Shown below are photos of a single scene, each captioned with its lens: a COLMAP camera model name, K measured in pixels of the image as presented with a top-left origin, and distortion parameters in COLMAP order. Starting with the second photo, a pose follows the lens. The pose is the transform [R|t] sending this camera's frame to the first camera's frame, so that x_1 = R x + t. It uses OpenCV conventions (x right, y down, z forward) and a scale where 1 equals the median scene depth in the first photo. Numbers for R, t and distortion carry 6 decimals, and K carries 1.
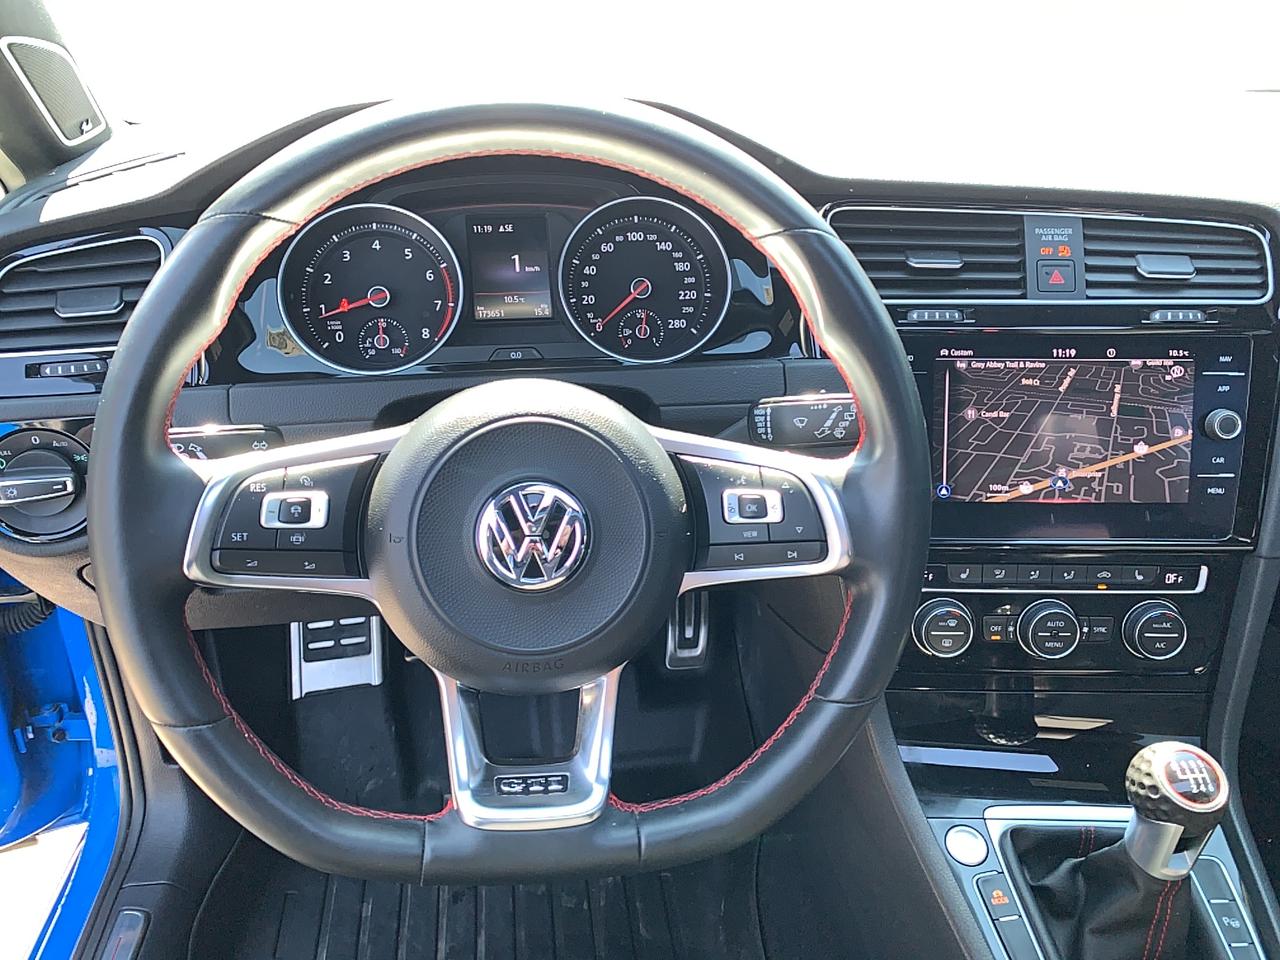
lens RADIAL K [[977.7, 0, 625.2], [0, 977.7, 477.2], [0, 0, 1]] dist [0.002890, -0.075516]
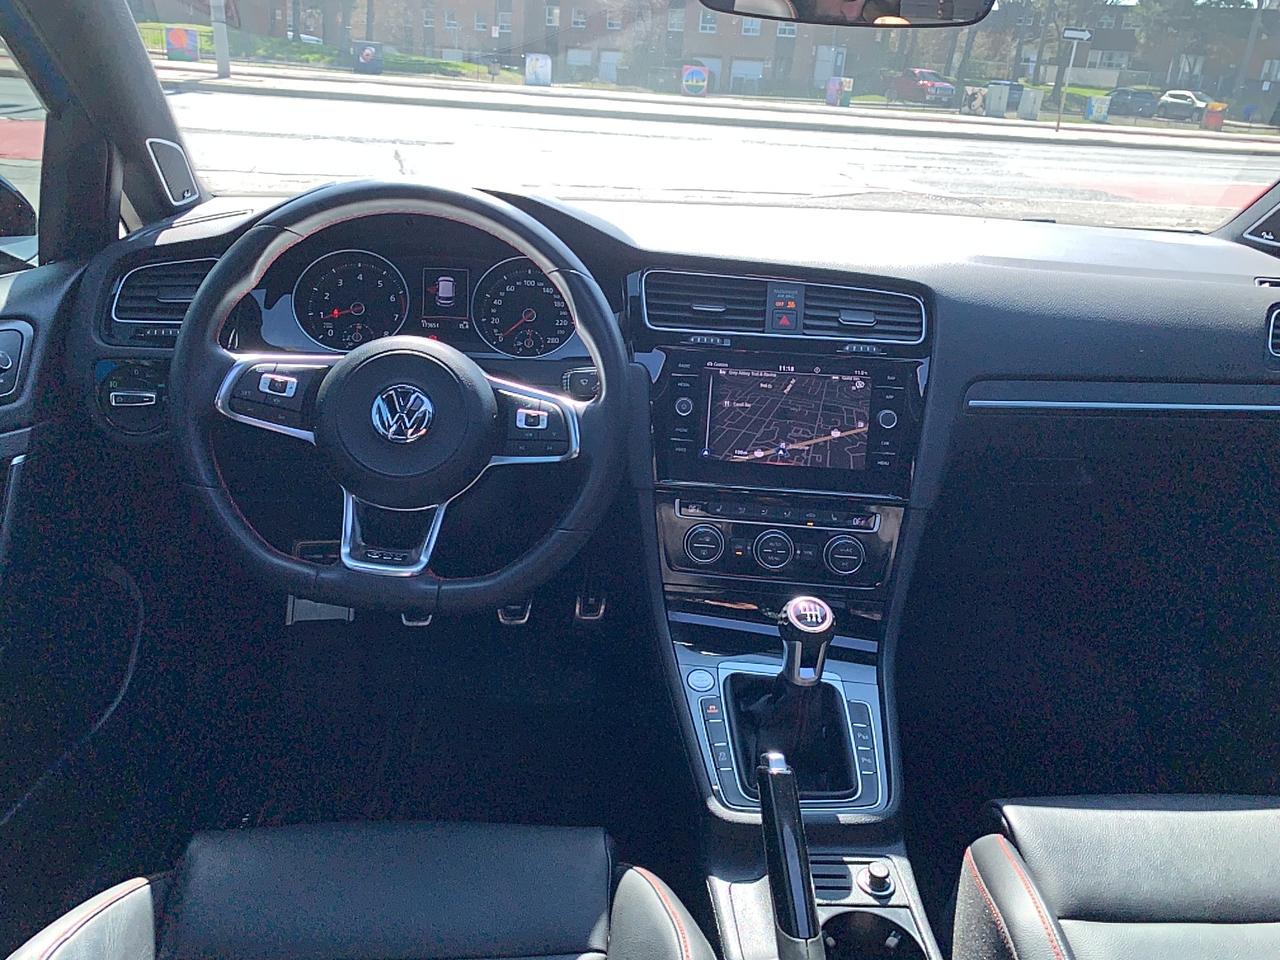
lens RADIAL K [[975.1, 0, 640.0], [0, 975.1, 480.0], [0, 0, 1]] dist [-0.084857, -0.001992]
pose [[0.997582, 0.066846, -0.019004, 0.256079], [-0.068316, 0.993434, -0.091767, 0.206285], [0.012745, 0.092844, 0.995599, -0.525881]]
